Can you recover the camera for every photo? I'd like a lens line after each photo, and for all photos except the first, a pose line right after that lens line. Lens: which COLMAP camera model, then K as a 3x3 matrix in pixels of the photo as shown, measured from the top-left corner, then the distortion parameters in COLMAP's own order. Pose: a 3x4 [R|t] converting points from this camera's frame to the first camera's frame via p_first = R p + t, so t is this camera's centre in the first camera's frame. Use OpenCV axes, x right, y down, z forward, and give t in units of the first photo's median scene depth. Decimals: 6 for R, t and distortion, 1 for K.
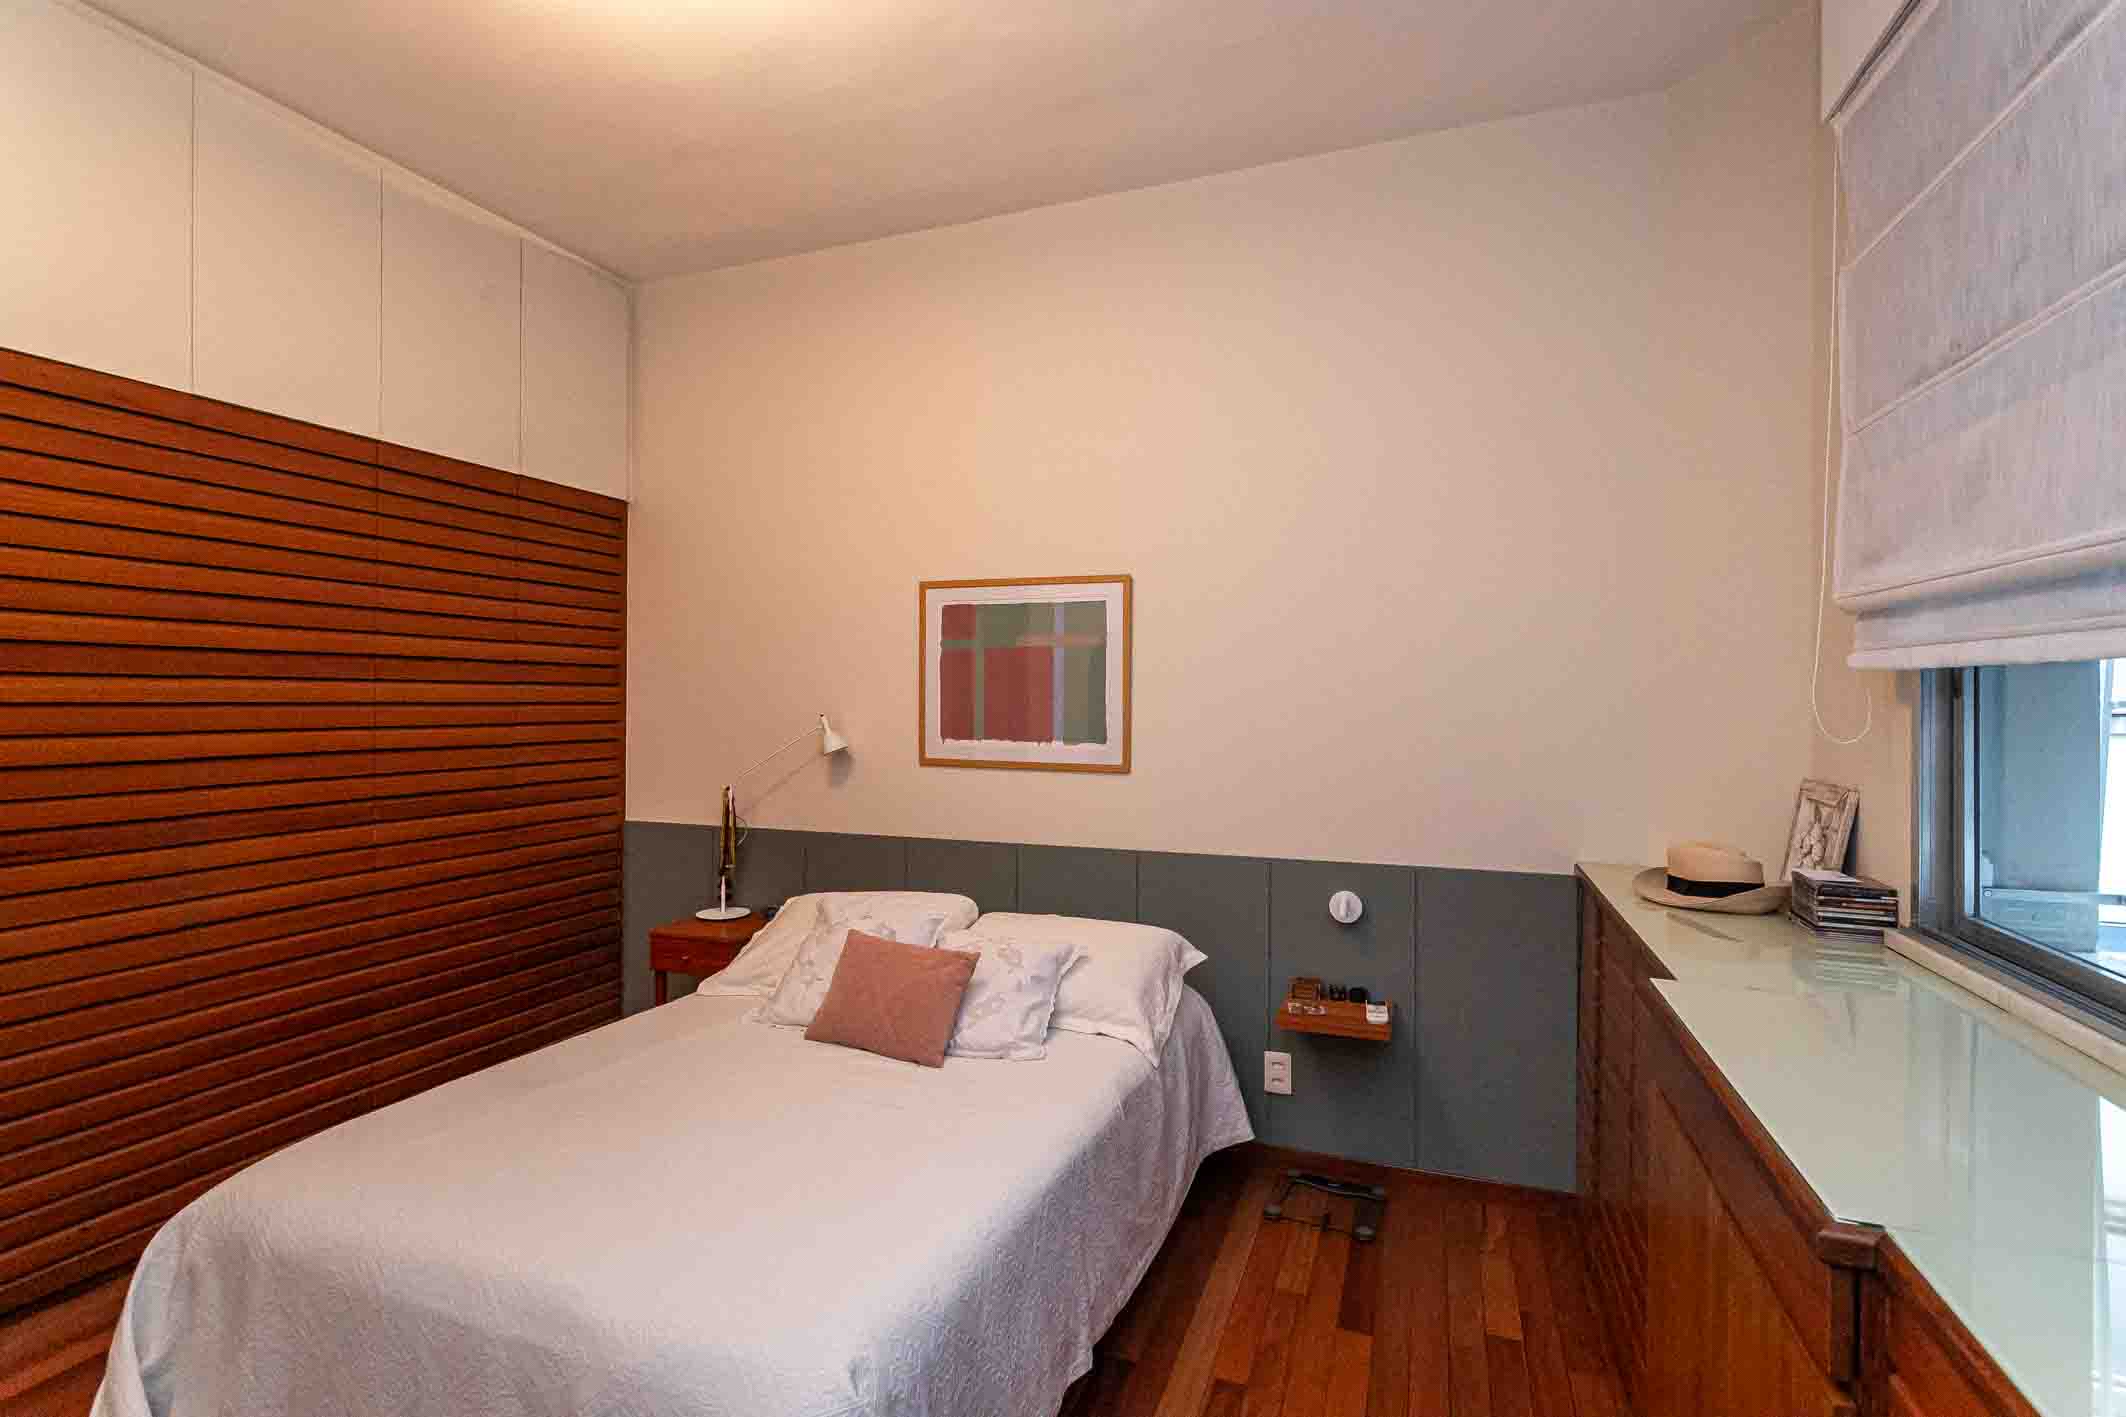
lens RADIAL K [[998.1, 0, 1065.5], [0, 998.1, 696.8], [0, 0, 1]] dist [-0.000565, 0.000787]
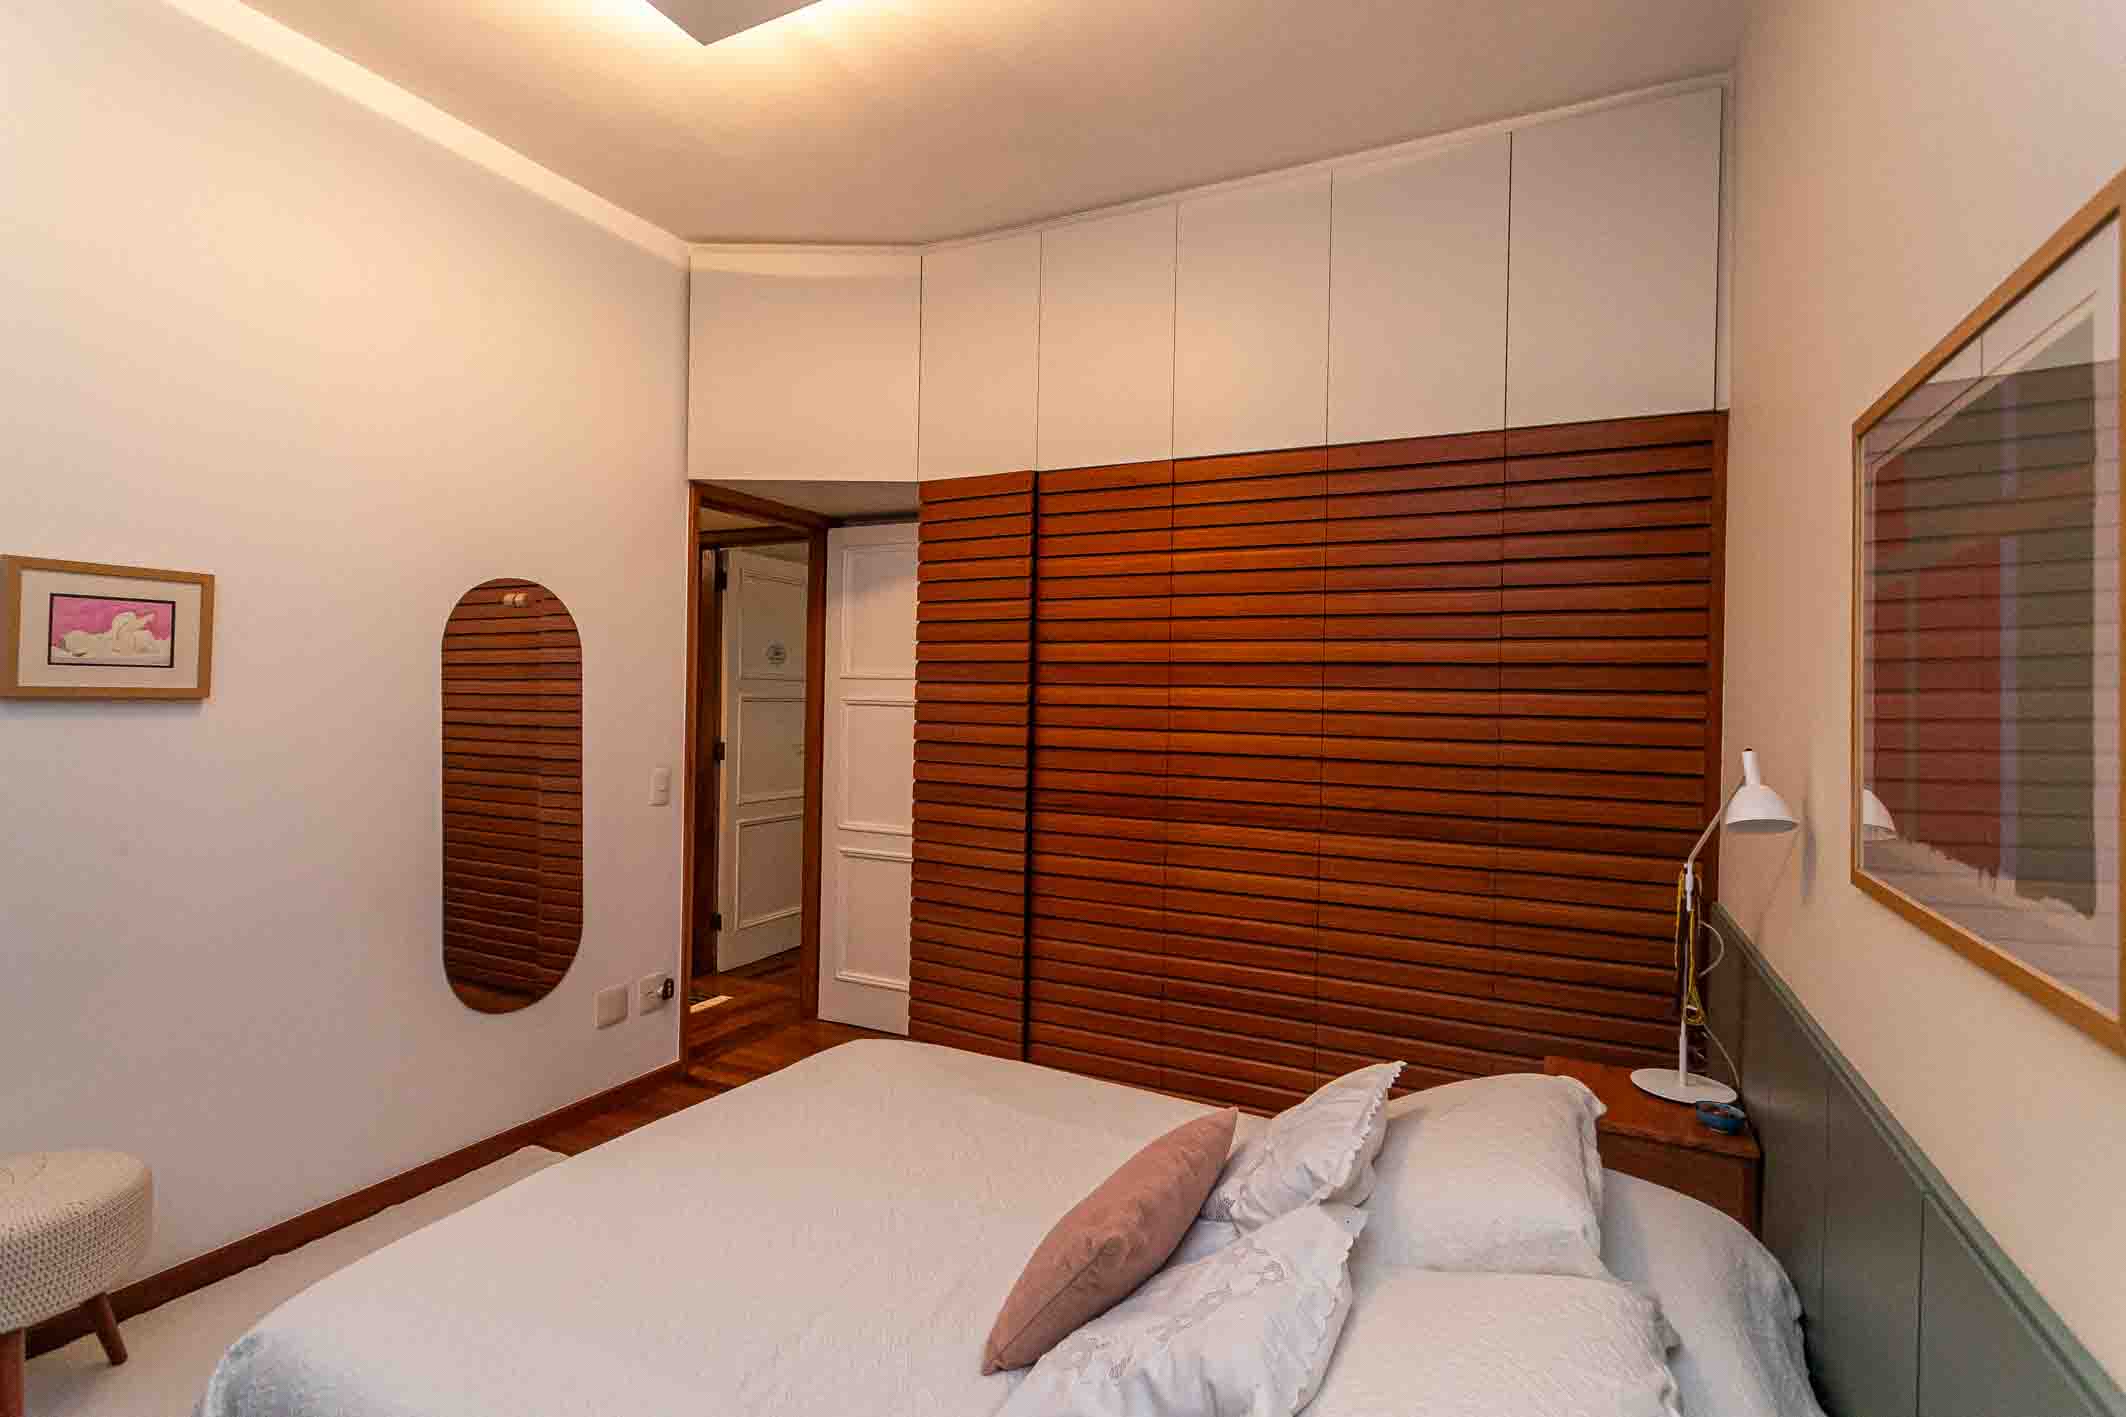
lens RADIAL K [[998.1, 0, 1066.1], [0, 998.1, 711.7], [0, 0, 1]] dist [-0.000565, 0.000787]
pose [[-0.074097, 0.004681, -0.997240, 0.375708], [-0.018599, 0.999809, 0.006075, 0.006697], [0.997078, 0.018997, -0.073996, 0.969285]]
